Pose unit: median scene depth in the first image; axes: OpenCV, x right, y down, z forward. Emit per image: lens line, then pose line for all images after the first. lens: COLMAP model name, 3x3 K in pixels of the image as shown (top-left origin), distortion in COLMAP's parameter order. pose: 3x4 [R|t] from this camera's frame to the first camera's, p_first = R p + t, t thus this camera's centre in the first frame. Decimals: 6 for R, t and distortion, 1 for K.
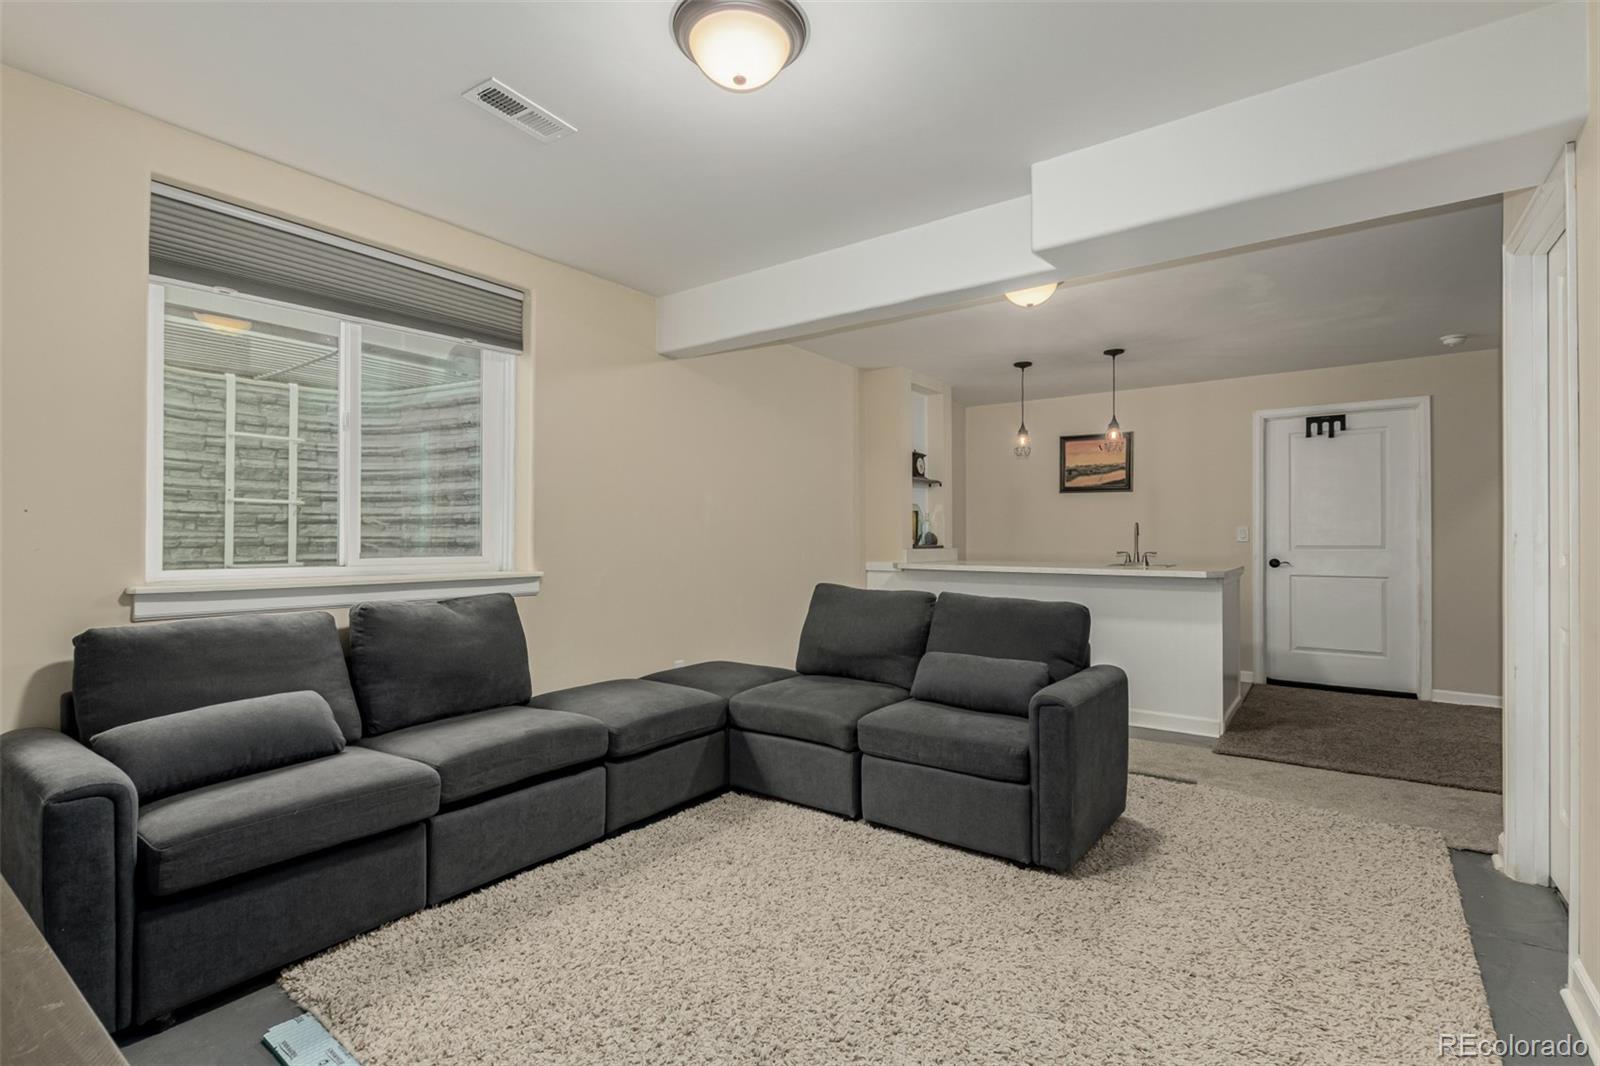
lens RADIAL K [[735.0, 0, 807.7], [0, 735.0, 534.2], [0, 0, 1]] dist [-0.004000, 0.003339]
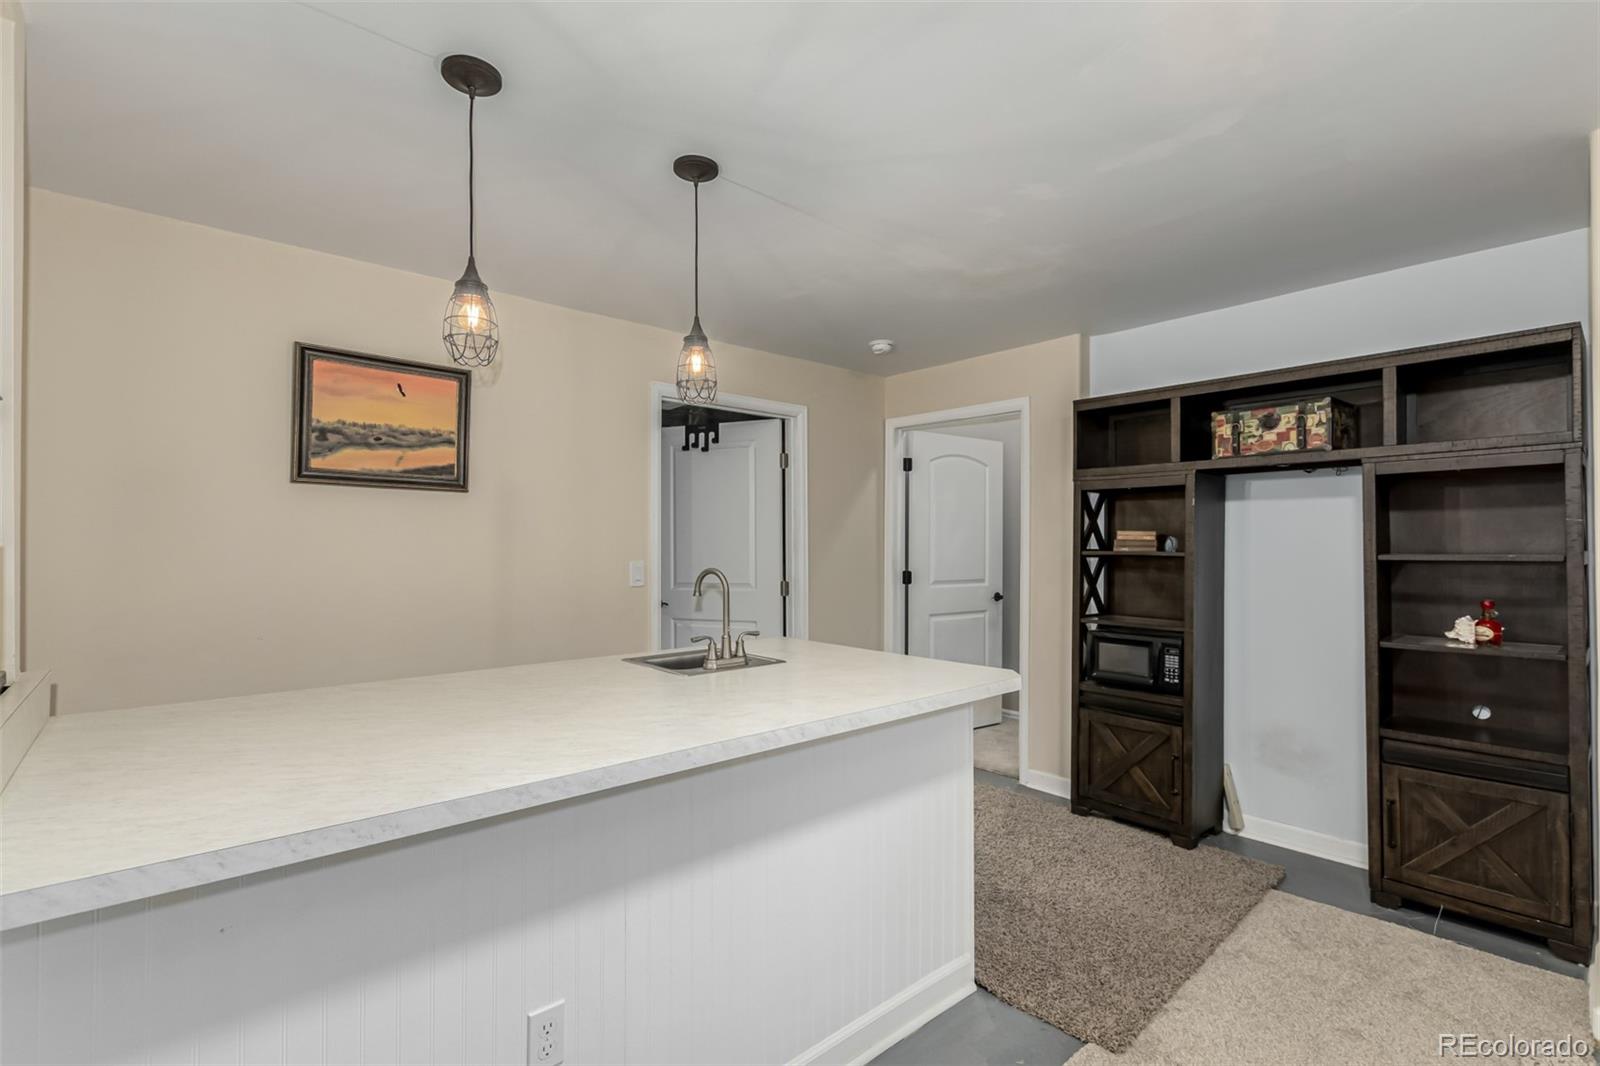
lens RADIAL K [[735.0, 0, 786.3], [0, 735.0, 540.0], [0, 0, 1]] dist [-0.004000, 0.003339]
pose [[0.235888, 0.010306, 0.971726, 0.031636], [-0.006922, 0.999936, -0.008925, -0.045133], [-0.971756, -0.004621, 0.235944, 1.287925]]
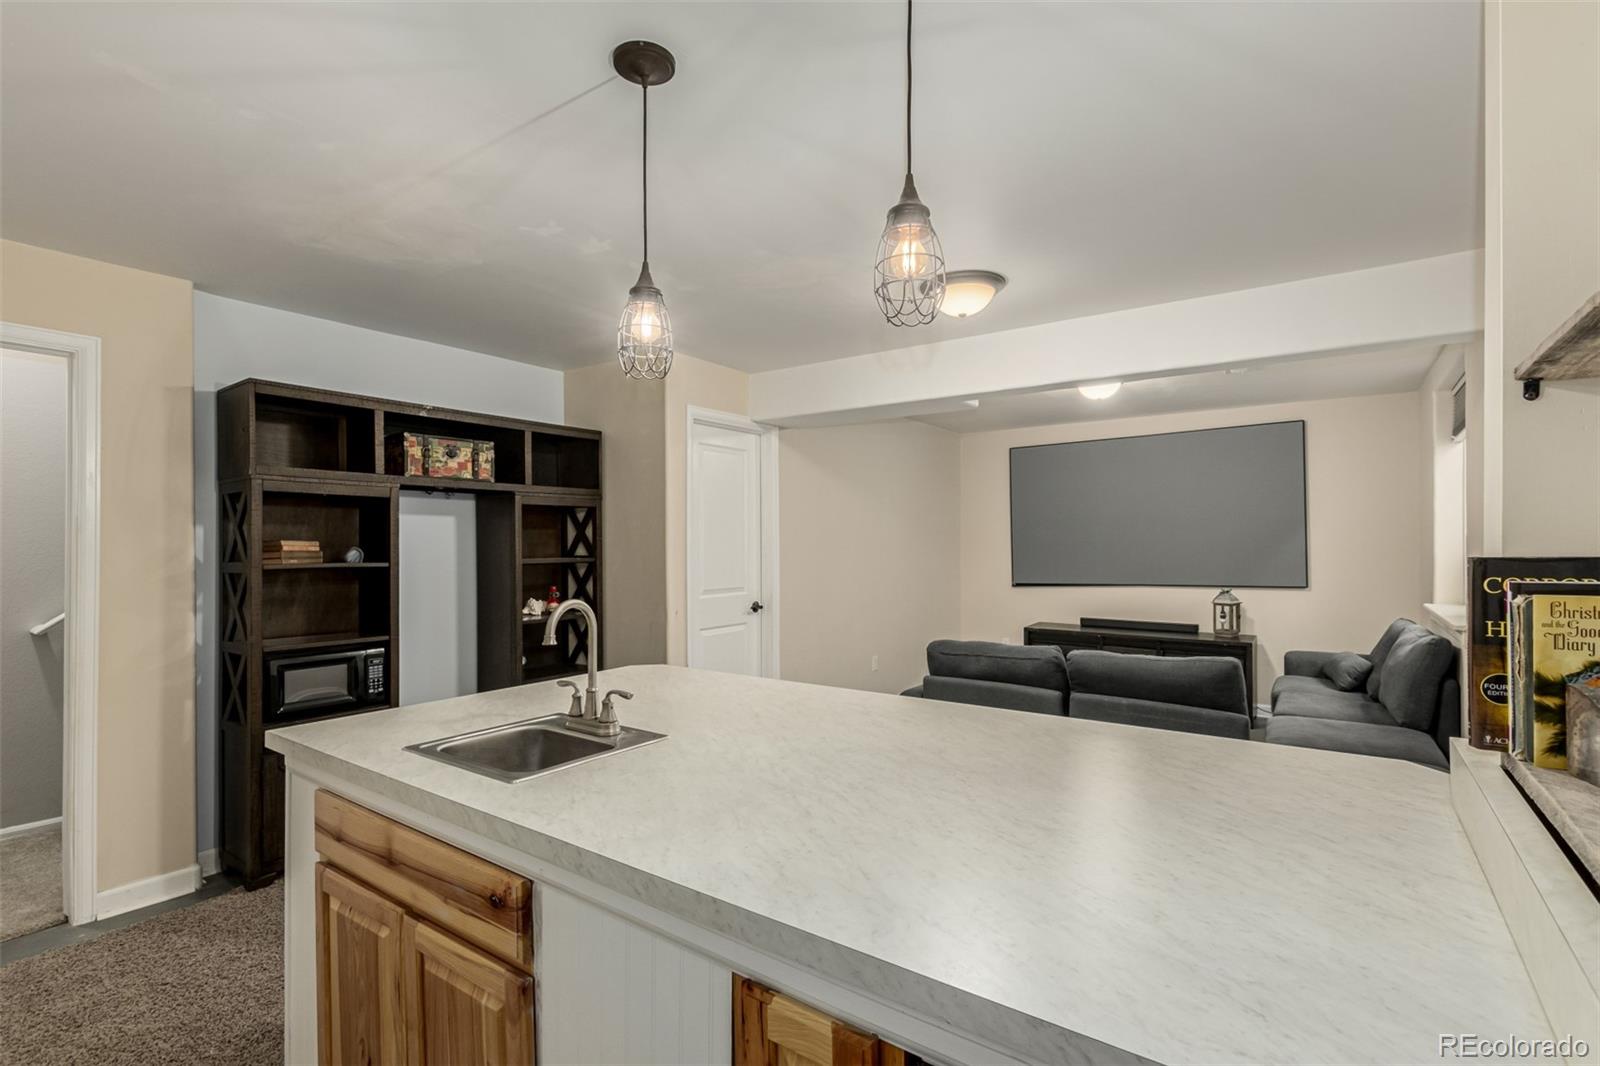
lens RADIAL K [[735.0, 0, 793.2], [0, 735.0, 534.6], [0, 0, 1]] dist [-0.004000, 0.003339]
pose [[-0.999995, 0.002885, -0.000843, 0.547533], [0.002894, 0.999933, -0.011250, -0.066786], [0.000810, -0.011253, -0.999936, 2.010194]]
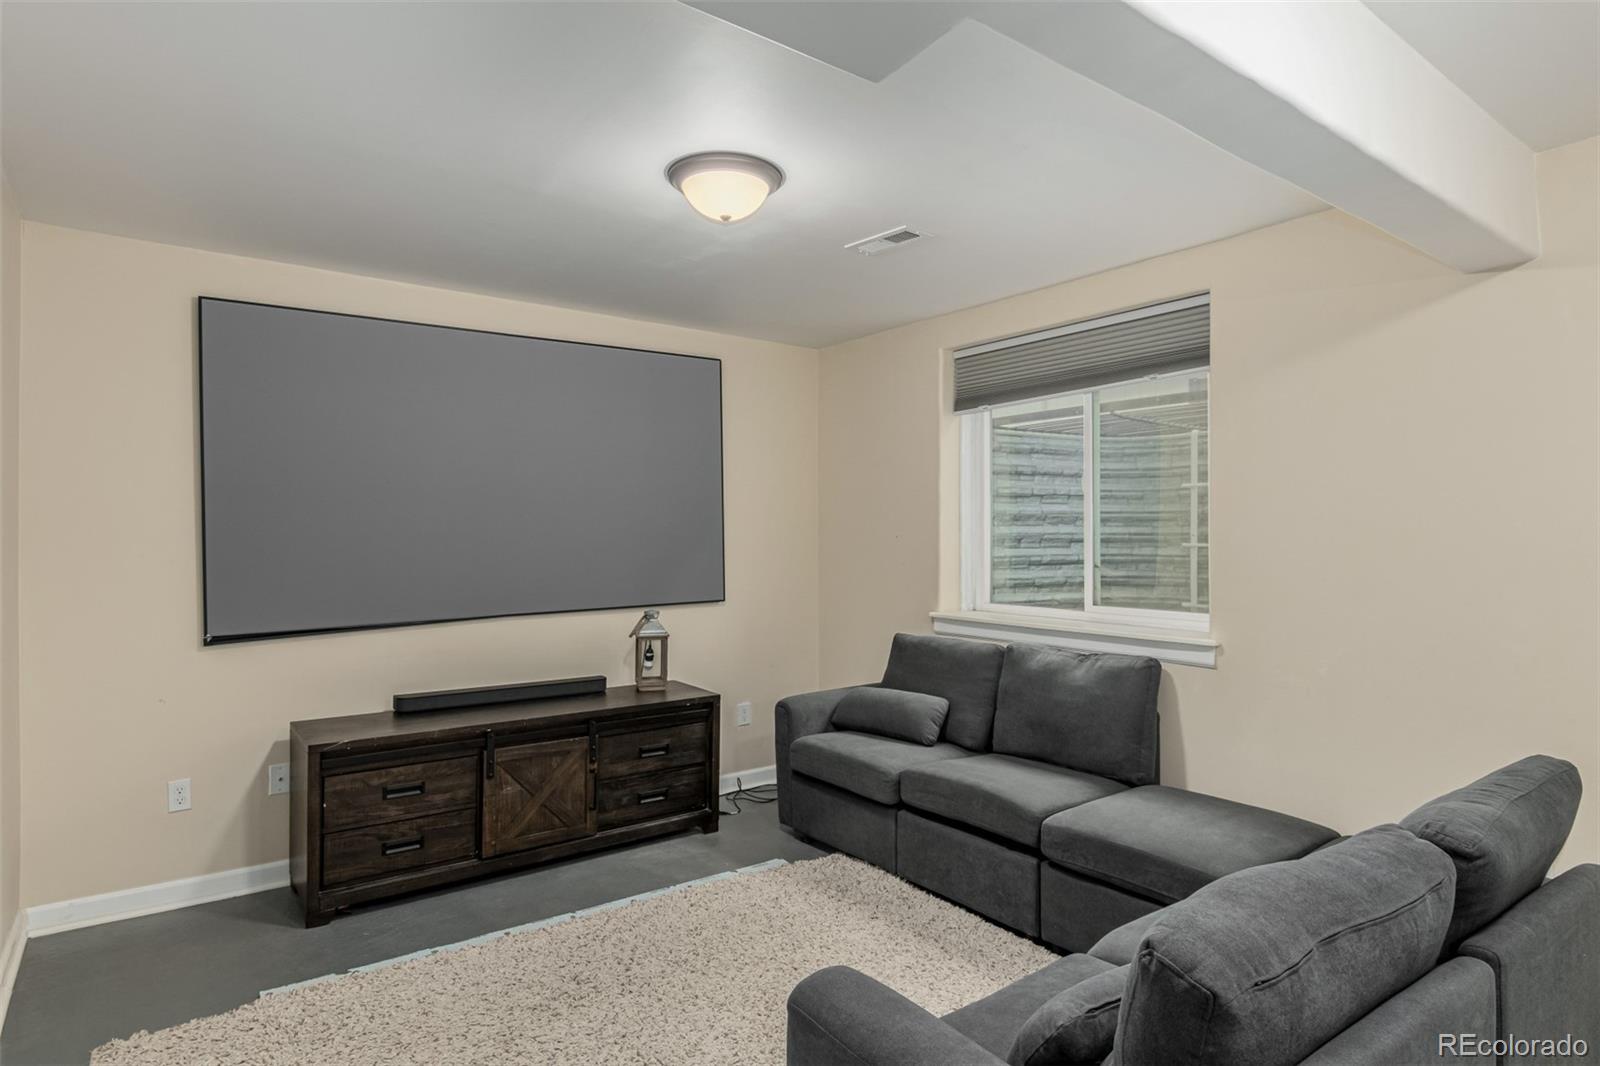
lens RADIAL K [[905.2, 0, 803.0], [0, 905.2, 530.2], [0, 0, 1]] dist [0.054108, -0.003557]
pose [[-0.292157, 0.000934, -0.956370, 0.716354], [0.003370, 0.999994, -0.000053, -0.071929], [0.956364, -0.003238, -0.292159, 0.864456]]
